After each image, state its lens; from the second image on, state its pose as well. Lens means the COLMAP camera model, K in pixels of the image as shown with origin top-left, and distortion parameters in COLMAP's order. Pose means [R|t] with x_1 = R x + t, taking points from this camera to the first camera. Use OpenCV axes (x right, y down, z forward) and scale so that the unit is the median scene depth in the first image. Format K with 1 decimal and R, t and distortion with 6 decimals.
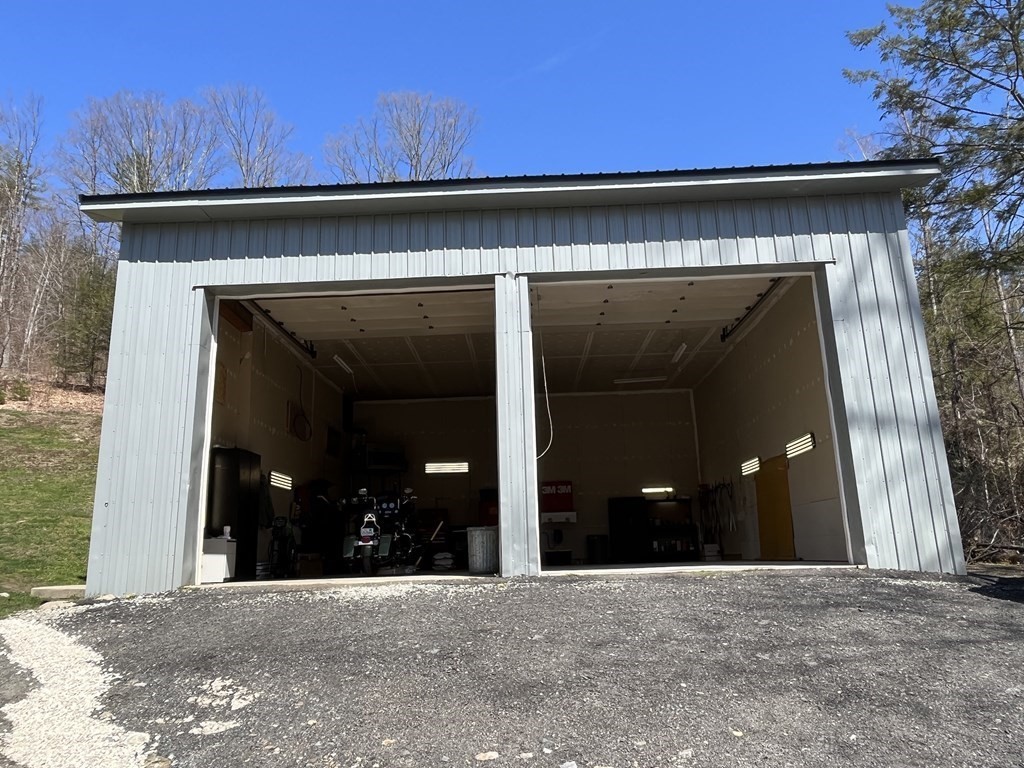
lens RADIAL K [[730.3, 0, 509.8], [0, 730.3, 393.2], [0, 0, 1]] dist [-0.000206, -0.000018]
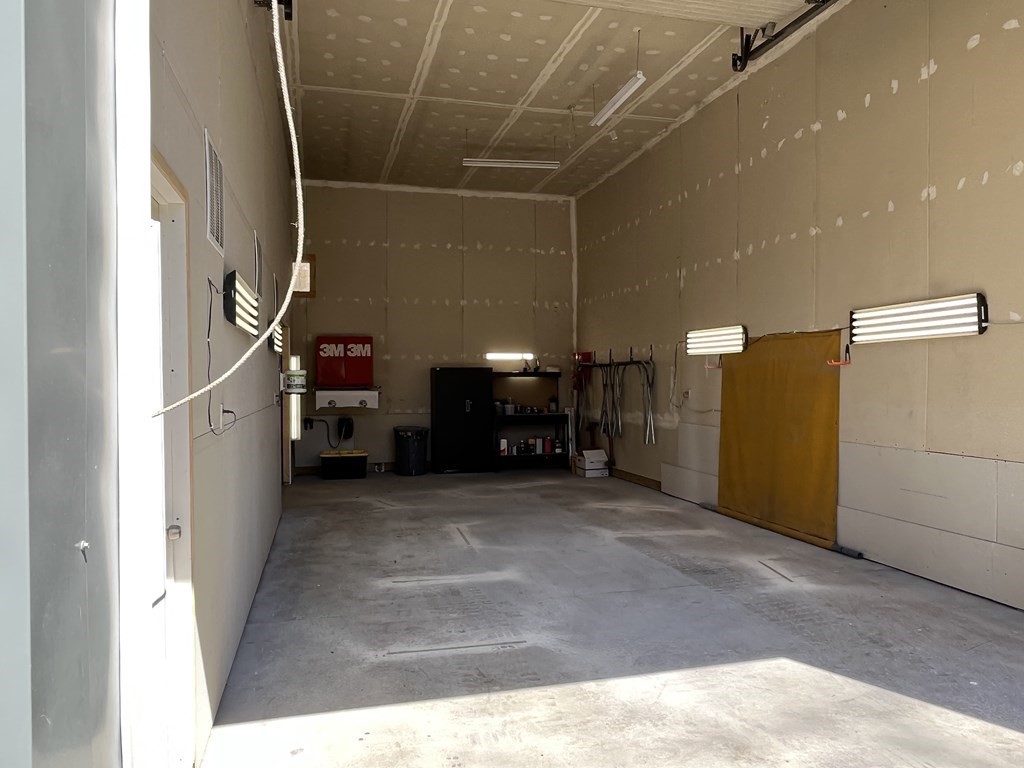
lens RADIAL K [[730.3, 0, 514.5], [0, 730.3, 388.2], [0, 0, 1]] dist [-0.000206, -0.000018]
pose [[0.958959, 0.024390, 0.282493, 0.030301], [-0.087842, 0.972833, 0.214195, 0.025506], [-0.269594, -0.230219, 0.935050, 0.424089]]
